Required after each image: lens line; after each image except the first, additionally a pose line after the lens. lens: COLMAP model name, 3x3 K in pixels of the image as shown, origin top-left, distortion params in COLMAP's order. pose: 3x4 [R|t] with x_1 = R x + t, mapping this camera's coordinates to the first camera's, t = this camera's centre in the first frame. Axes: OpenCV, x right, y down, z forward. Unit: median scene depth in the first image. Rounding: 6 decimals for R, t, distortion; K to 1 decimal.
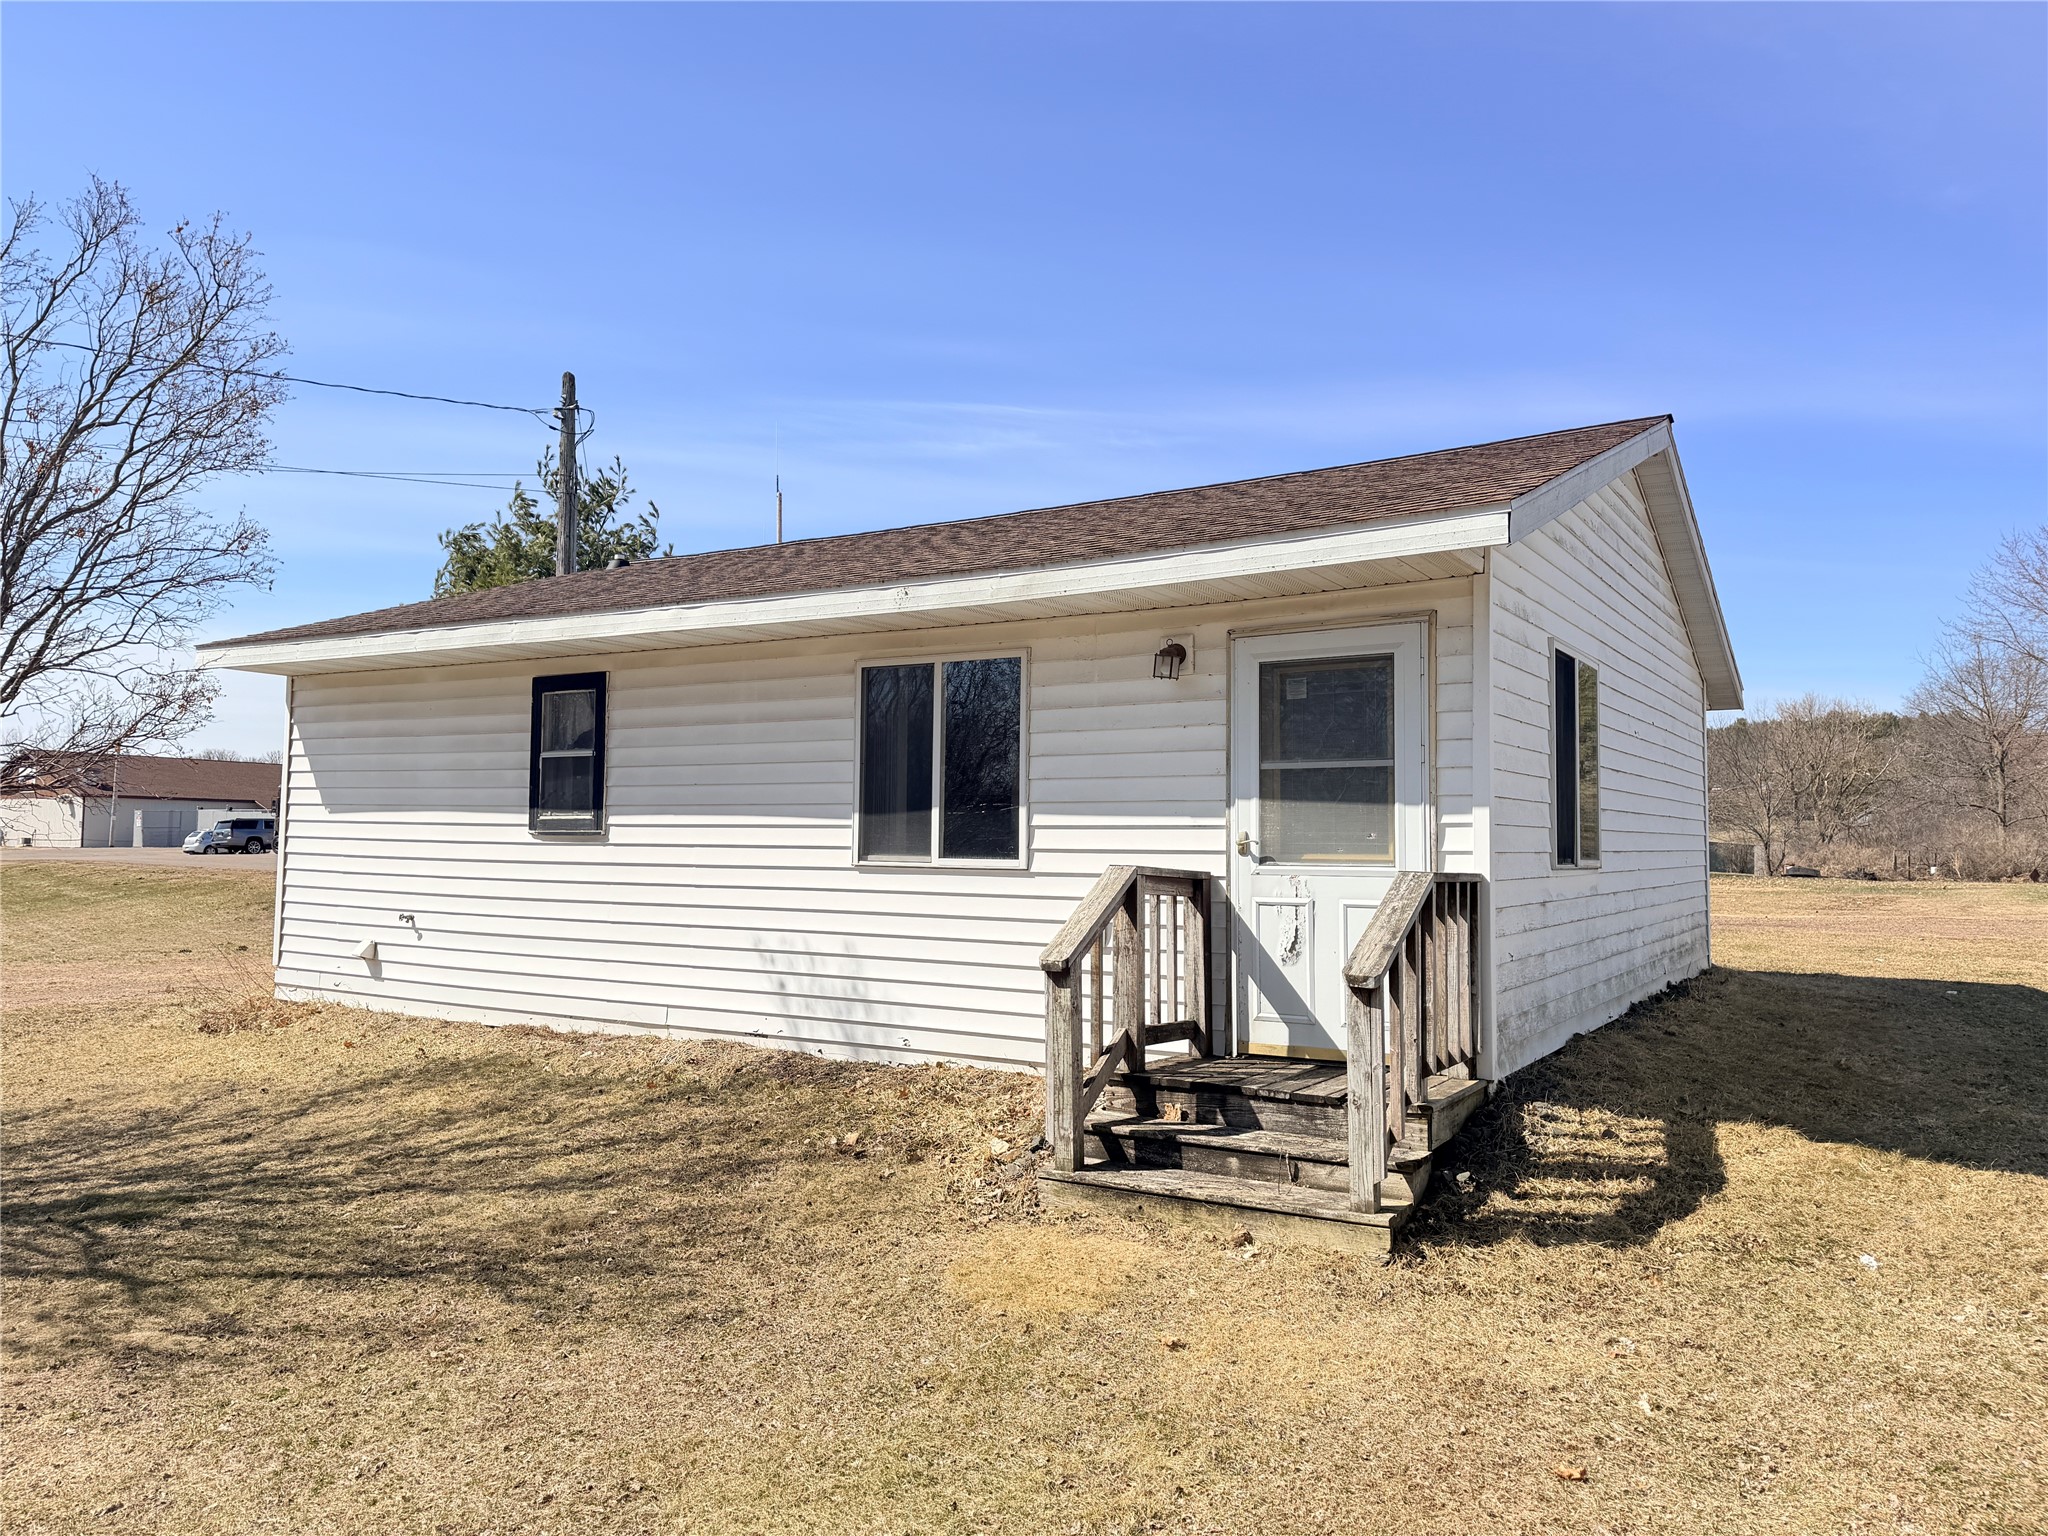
lens RADIAL K [[1459.6, 0, 1017.6], [0, 1459.6, 768.1], [0, 0, 1]] dist [0.023108, -0.005831]
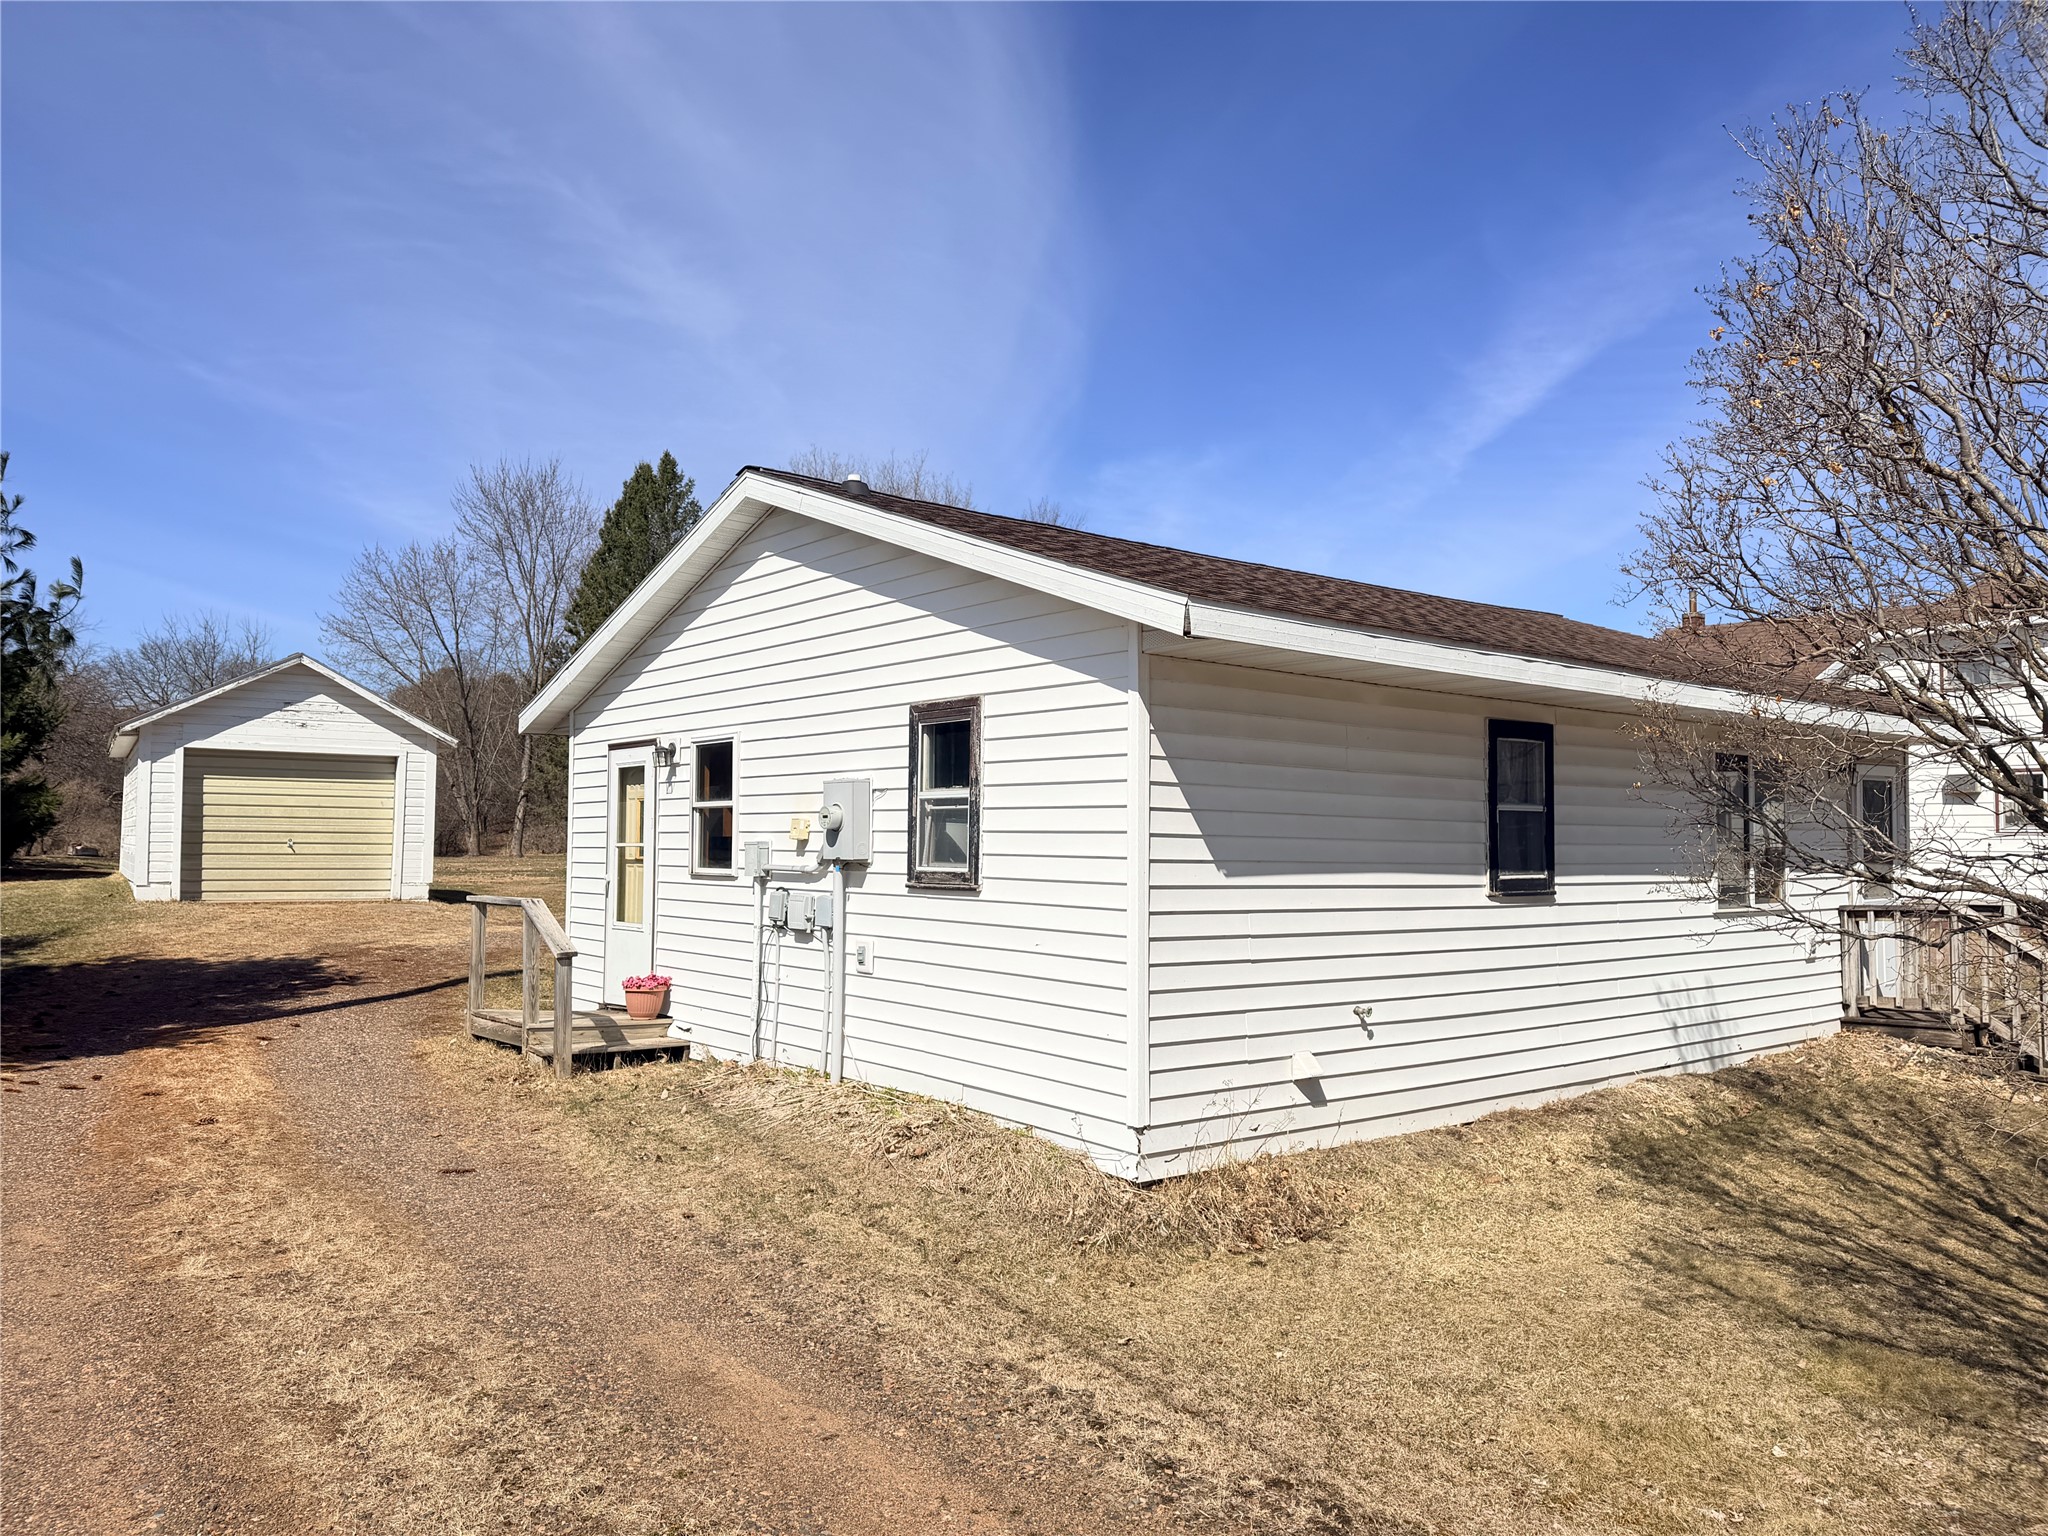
lens RADIAL K [[1459.6, 0, 1017.6], [0, 1459.6, 768.1], [0, 0, 1]] dist [0.023108, -0.005831]
pose [[0.340082, 0.035543, 0.939724, -0.200552], [-0.056508, 0.998252, -0.017307, -0.000130], [-0.938696, -0.047216, 0.341496, 0.154010]]
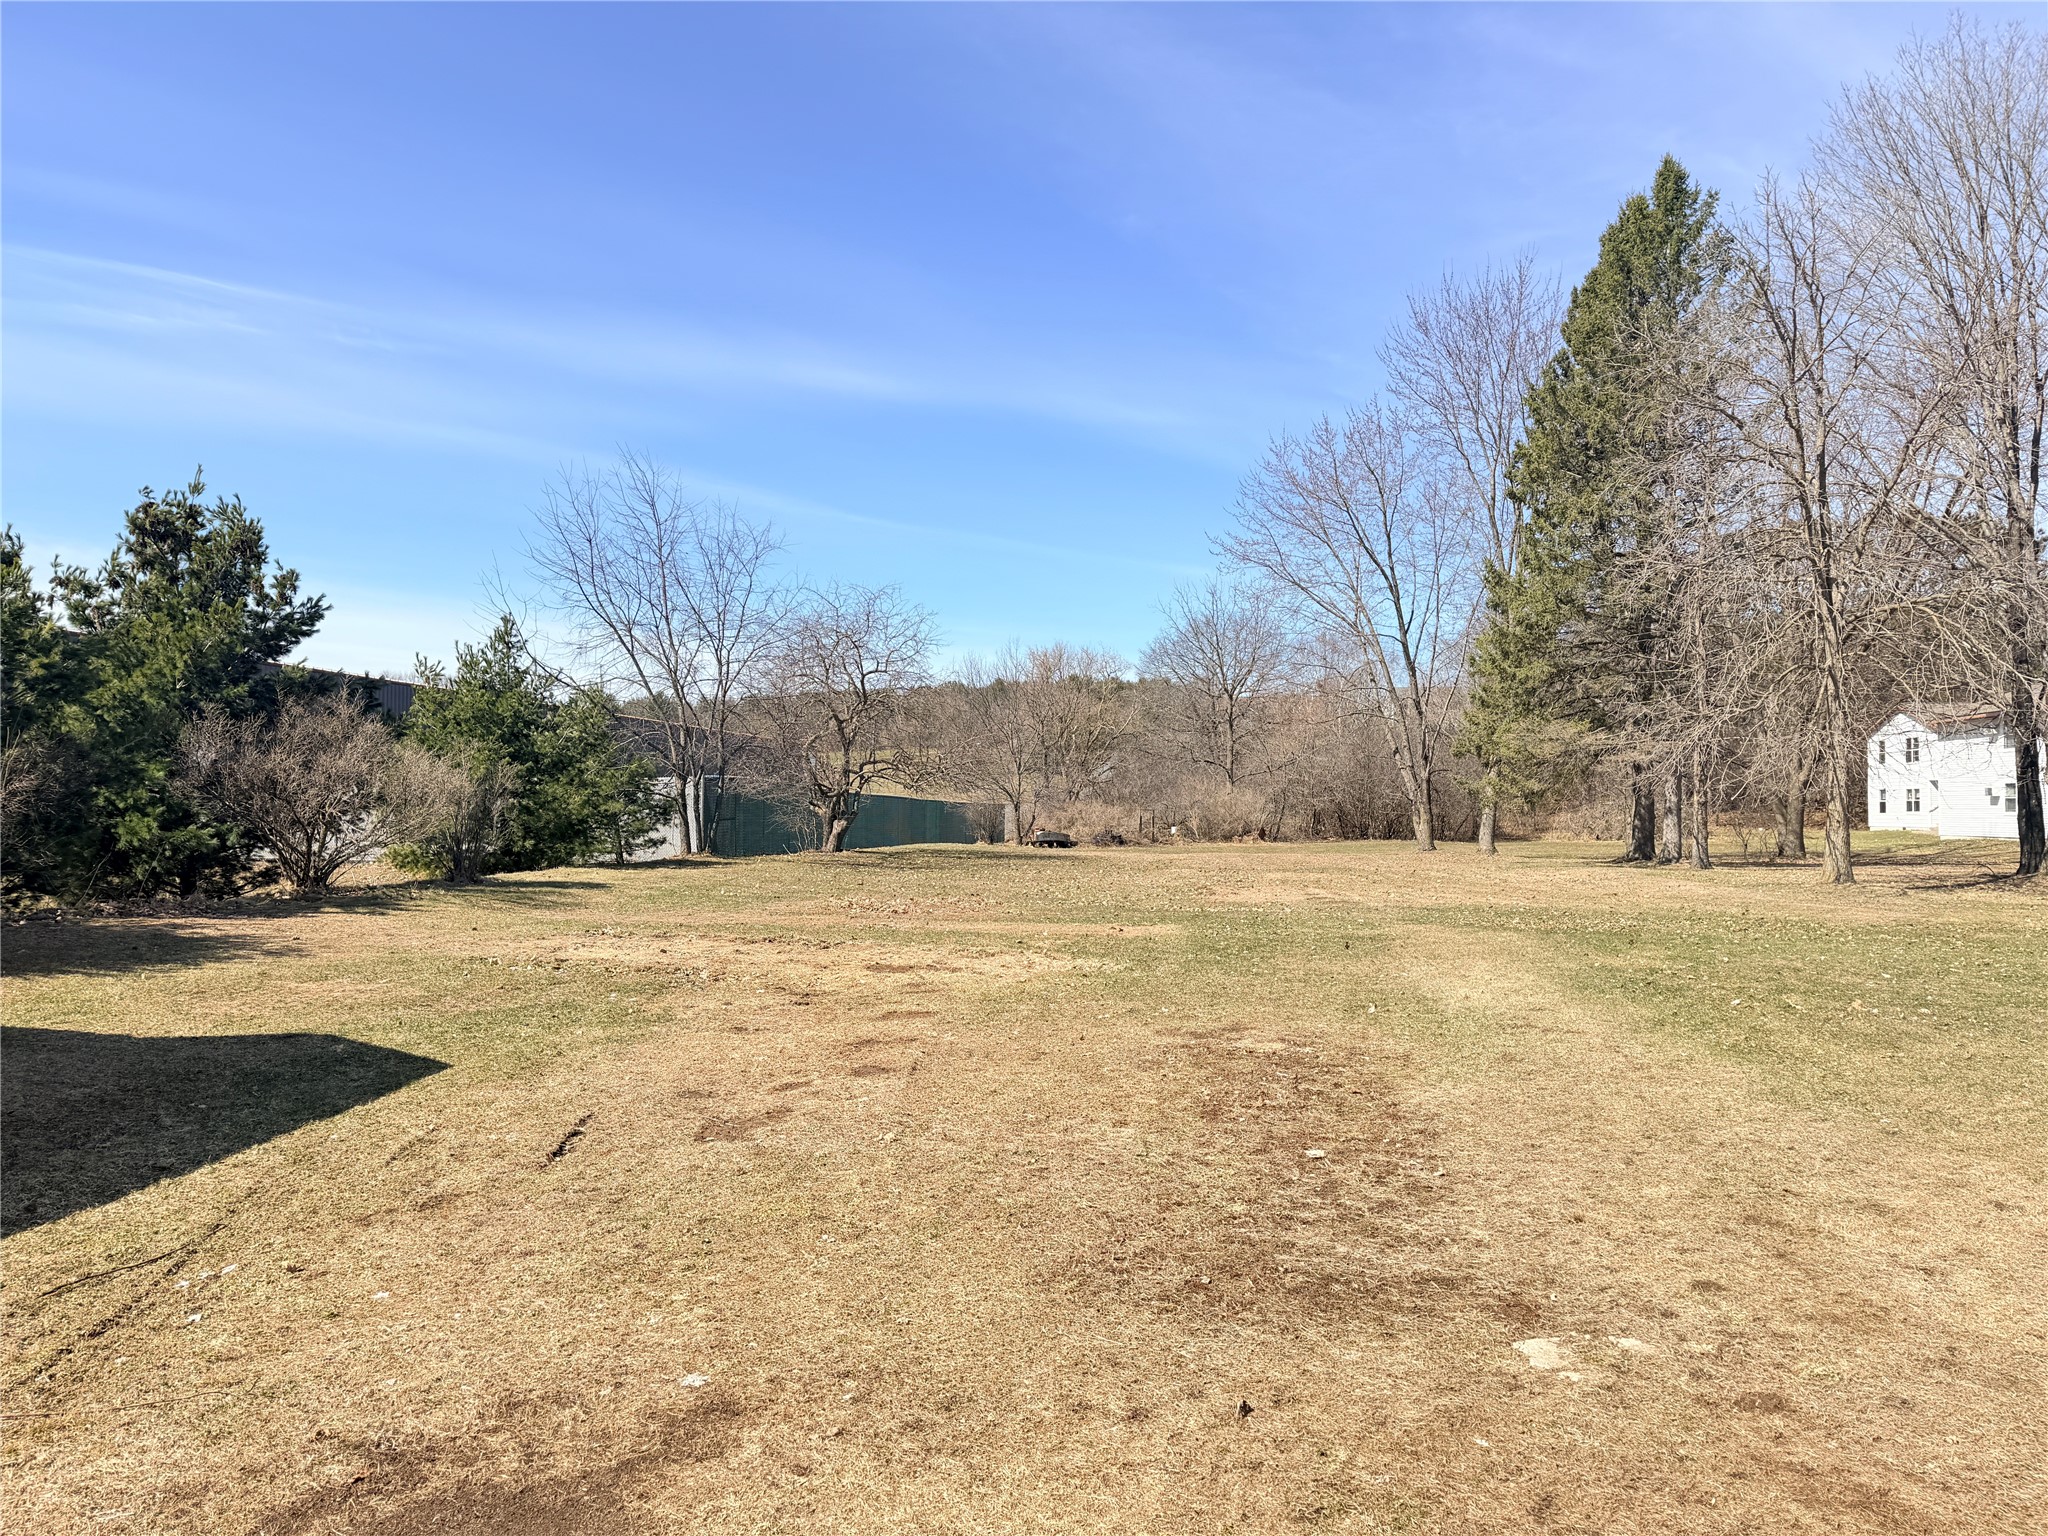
lens RADIAL K [[1426.4, 0, 1021.8], [0, 1426.4, 777.6], [0, 0, 1]] dist [0.207104, -0.408585]
pose [[0.889331, -0.003332, 0.457253, 0.169551], [-0.014179, 0.999292, 0.034859, 0.007822], [-0.457045, -0.037484, 0.888653, 0.332839]]
